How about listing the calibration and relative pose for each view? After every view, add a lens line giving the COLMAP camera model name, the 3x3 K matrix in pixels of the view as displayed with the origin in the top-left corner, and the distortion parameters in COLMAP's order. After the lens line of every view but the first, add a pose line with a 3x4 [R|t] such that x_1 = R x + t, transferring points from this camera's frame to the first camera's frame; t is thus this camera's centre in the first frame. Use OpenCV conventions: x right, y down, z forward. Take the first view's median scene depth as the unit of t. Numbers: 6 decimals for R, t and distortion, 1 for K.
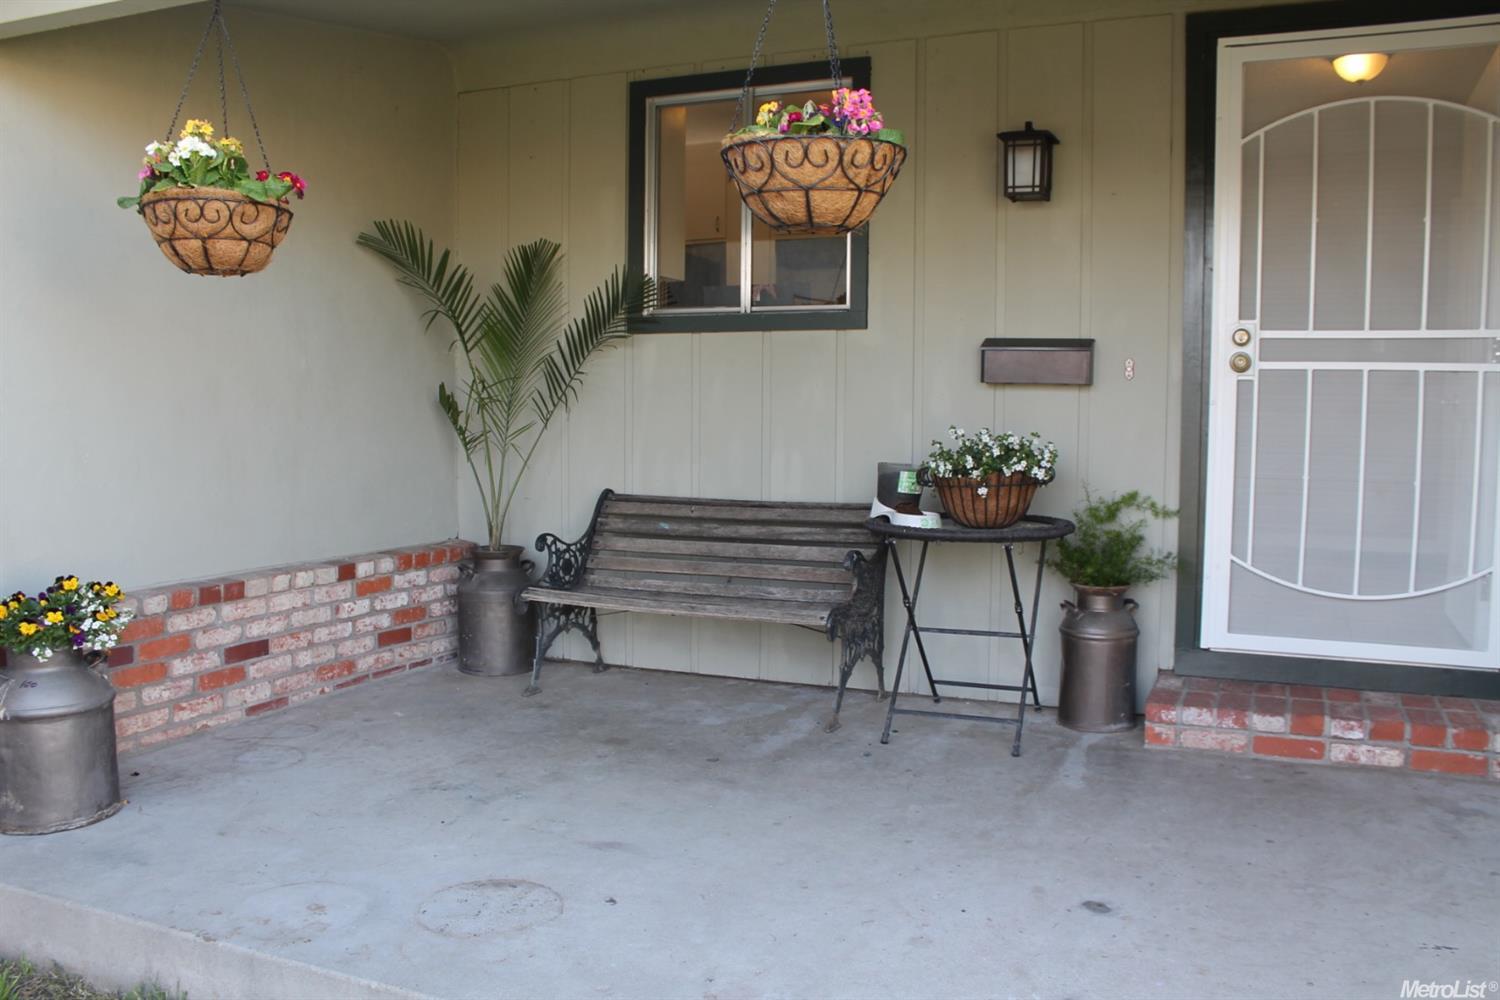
lens RADIAL K [[1305.8, 0, 751.0], [0, 1305.8, 500.0], [0, 0, 1]] dist [-0.123563, 0.105513]
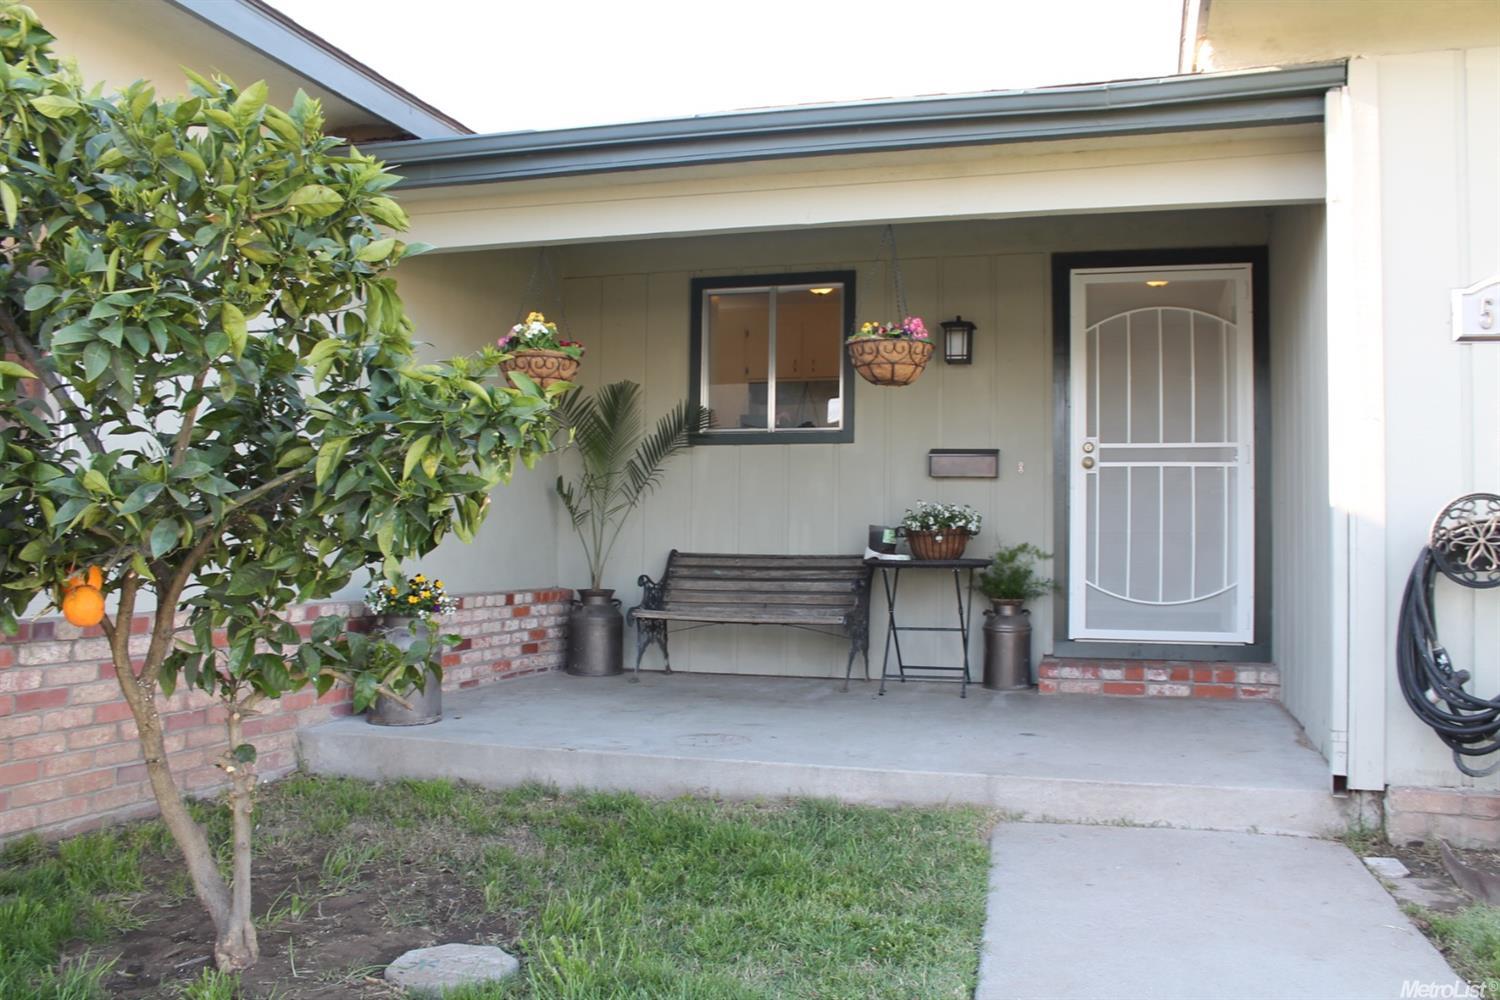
lens RADIAL K [[1305.8, 0, 748.9], [0, 1305.8, 491.6], [0, 0, 1]] dist [-0.123563, 0.105513]
pose [[0.993410, 0.009860, 0.114189, -0.232621], [0.003163, 0.993555, -0.113308, 0.112294], [-0.114570, 0.112922, 0.986976, -0.566002]]
